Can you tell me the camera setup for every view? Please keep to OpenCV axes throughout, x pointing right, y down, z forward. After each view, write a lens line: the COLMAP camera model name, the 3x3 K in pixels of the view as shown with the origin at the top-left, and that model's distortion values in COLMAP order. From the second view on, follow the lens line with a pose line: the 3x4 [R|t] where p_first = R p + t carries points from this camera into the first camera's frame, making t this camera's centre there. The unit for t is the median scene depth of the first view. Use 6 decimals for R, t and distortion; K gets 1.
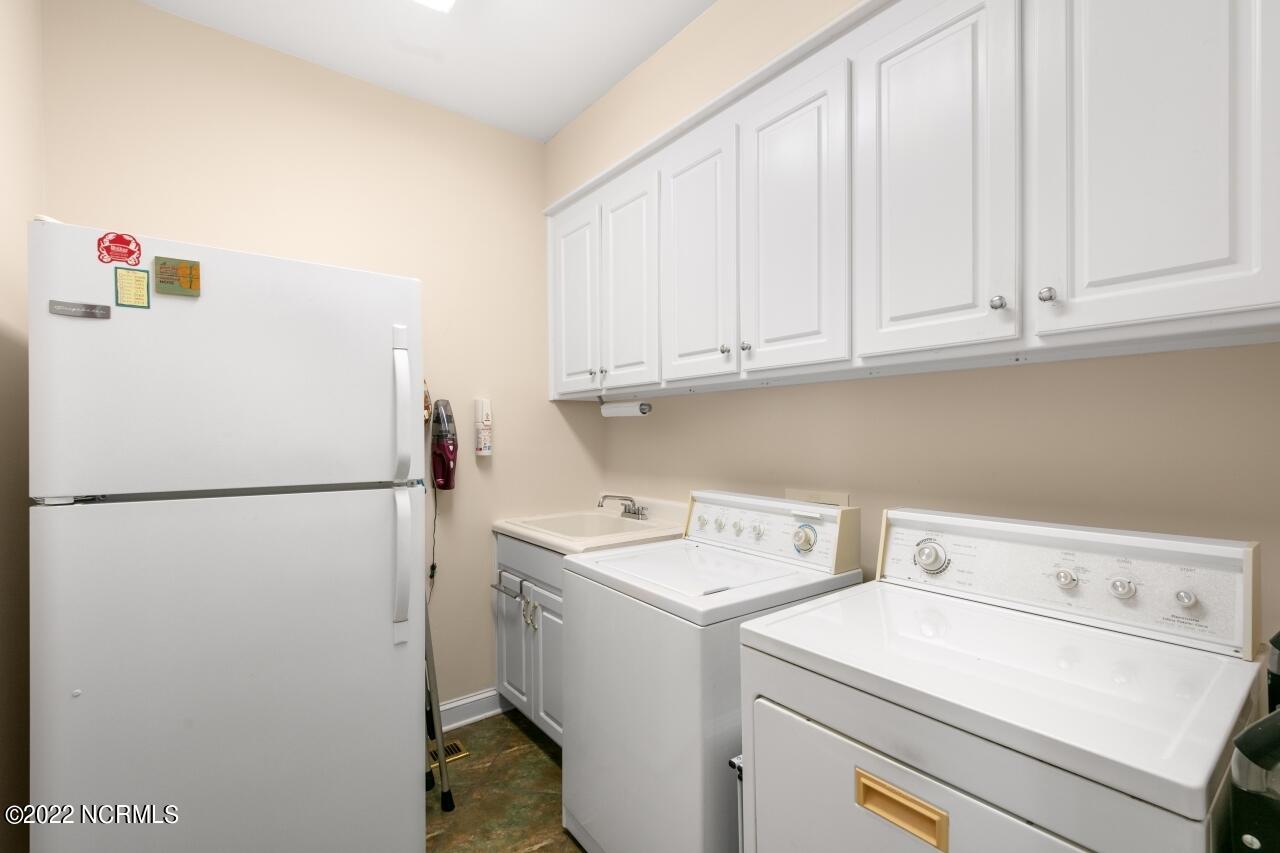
lens RADIAL K [[555.2, 0, 635.7], [0, 555.2, 432.5], [0, 0, 1]] dist [0.002916, 0.000377]
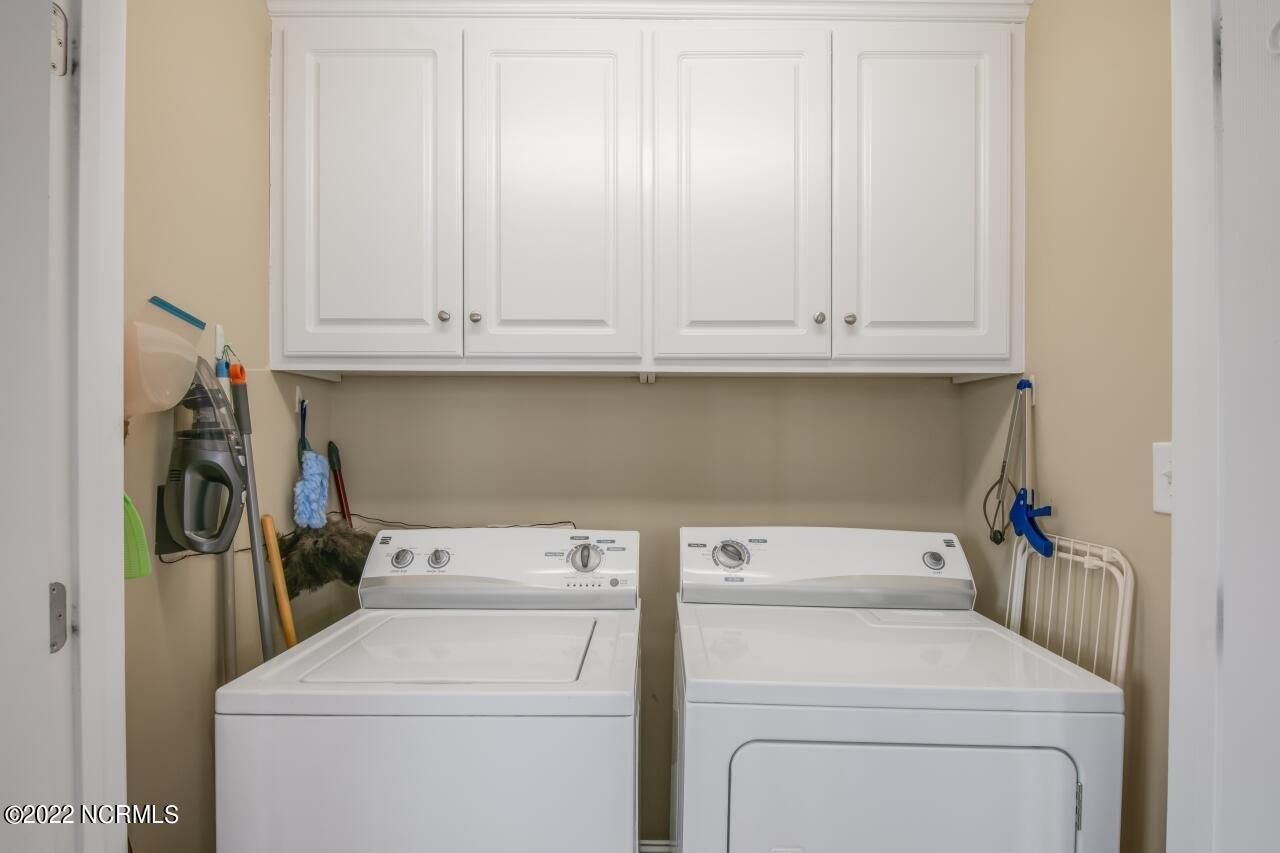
lens RADIAL K [[555.2, 0, 641.5], [0, 555.2, 437.6], [0, 0, 1]] dist [0.002916, 0.000377]
pose [[0.622276, 0.012885, 0.782692, -0.427343], [-0.013982, 0.999888, -0.005345, 0.005940], [-0.782673, -0.007617, 0.622387, 0.549475]]
